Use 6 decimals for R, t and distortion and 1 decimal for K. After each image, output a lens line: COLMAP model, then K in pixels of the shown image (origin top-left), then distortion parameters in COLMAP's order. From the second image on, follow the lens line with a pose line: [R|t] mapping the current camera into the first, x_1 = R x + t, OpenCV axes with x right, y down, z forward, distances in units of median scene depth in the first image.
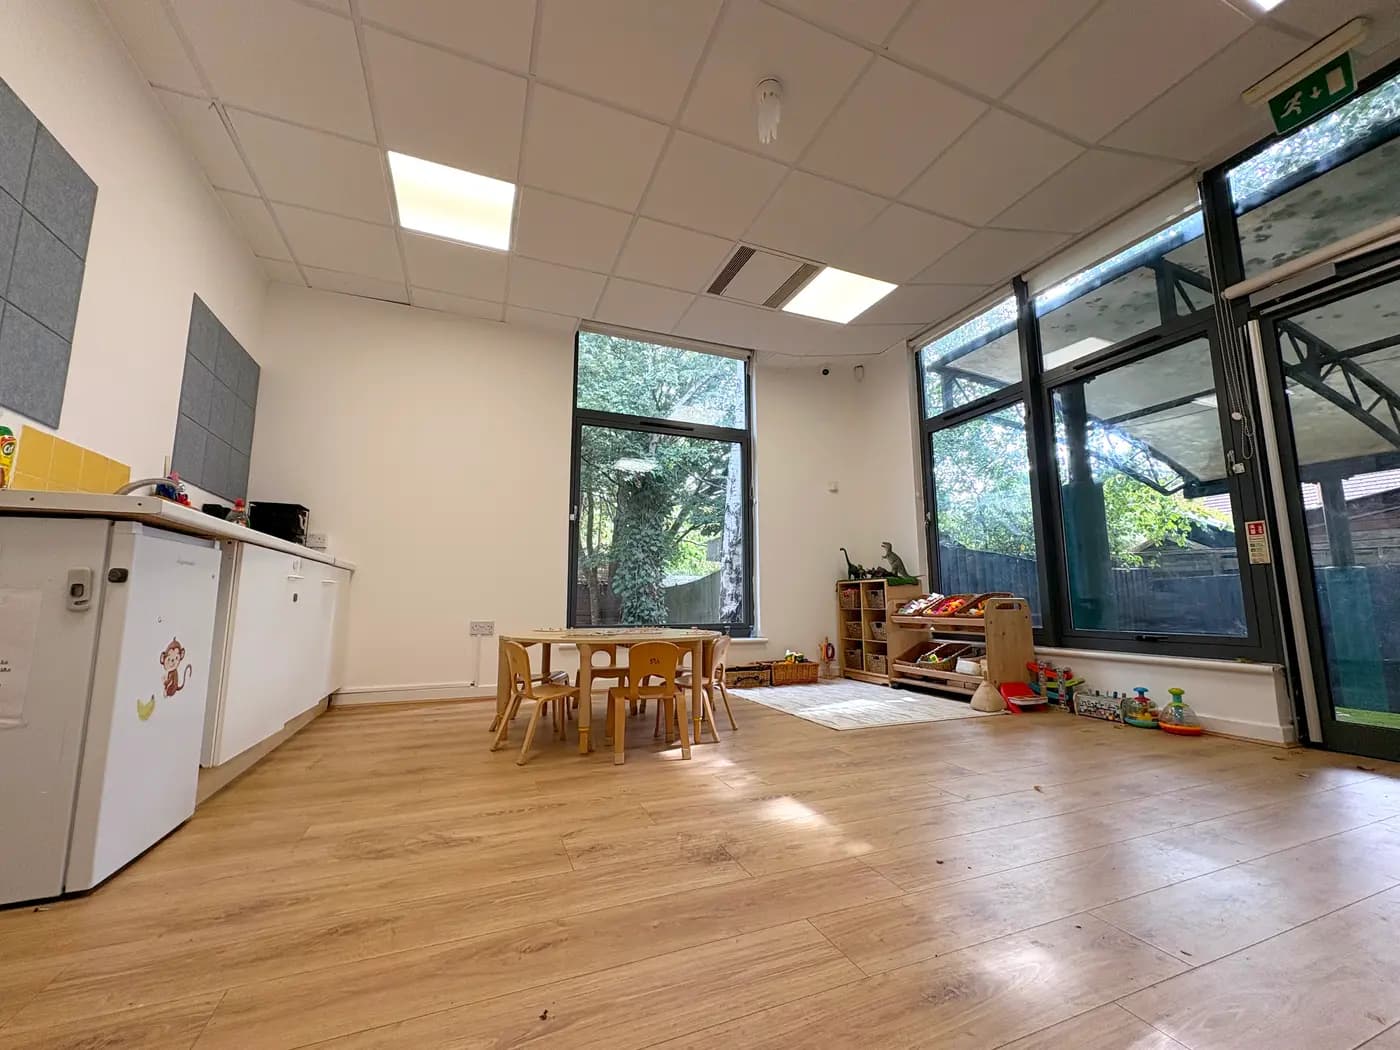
lens RADIAL K [[554.0, 0, 703.9], [0, 554.0, 527.9], [0, 0, 1]] dist [-0.008952, 0.000879]
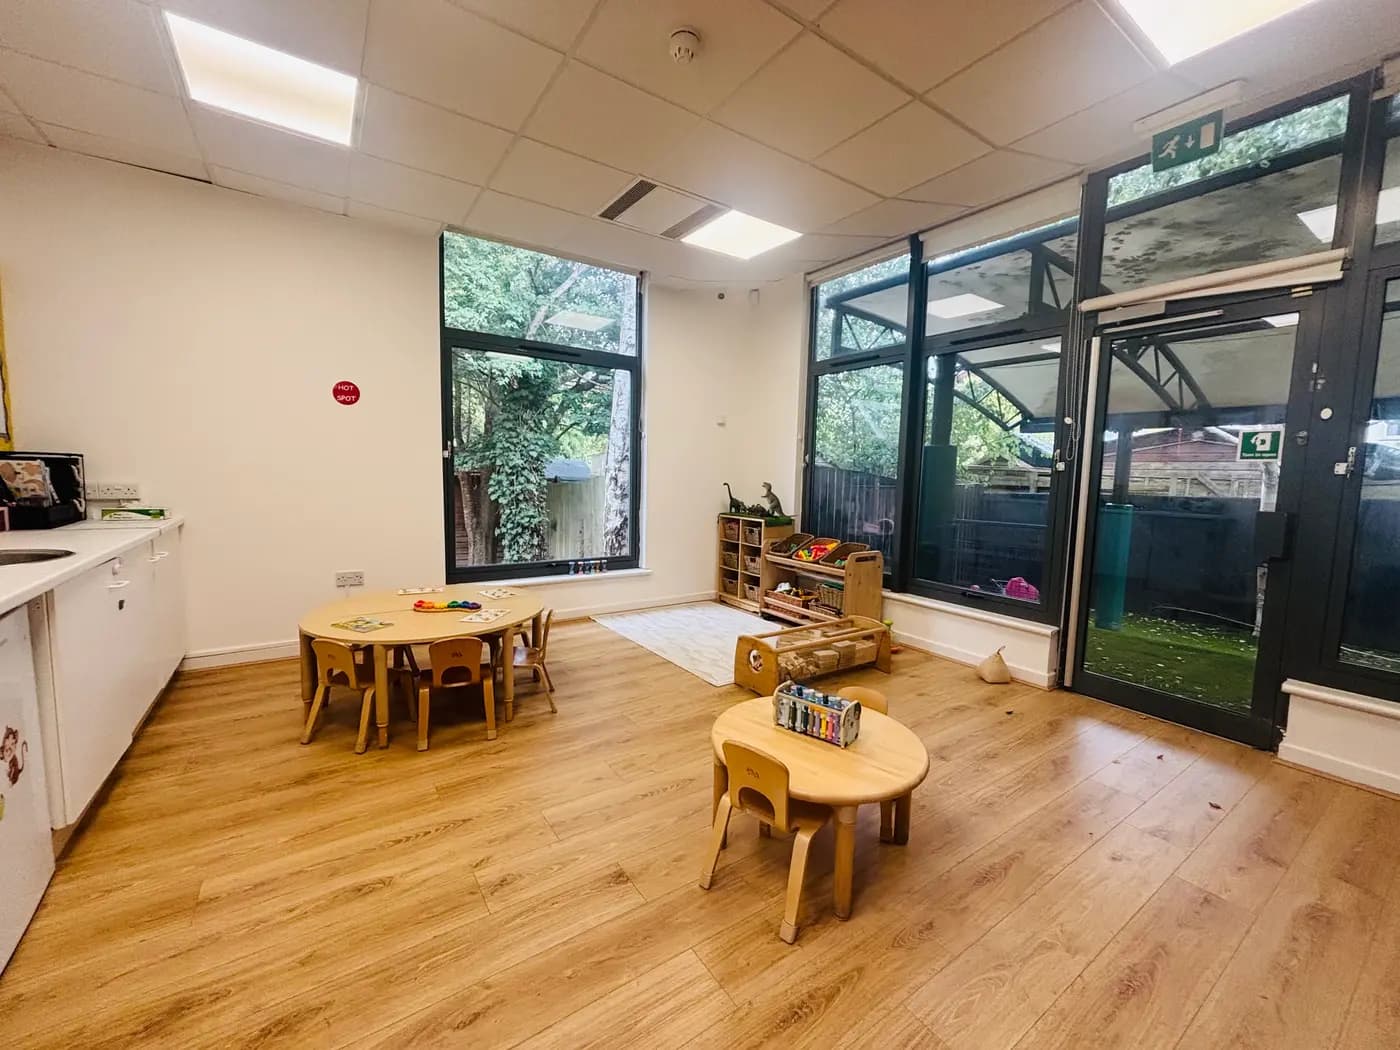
lens RADIAL K [[554.0, 0, 703.9], [0, 554.0, 527.9], [0, 0, 1]] dist [-0.008952, 0.000879]
pose [[0.976291, 0.006162, 0.216377, -0.016441], [-0.056009, 0.972746, 0.225008, -0.129801], [-0.209093, -0.231792, 0.950028, 0.004158]]
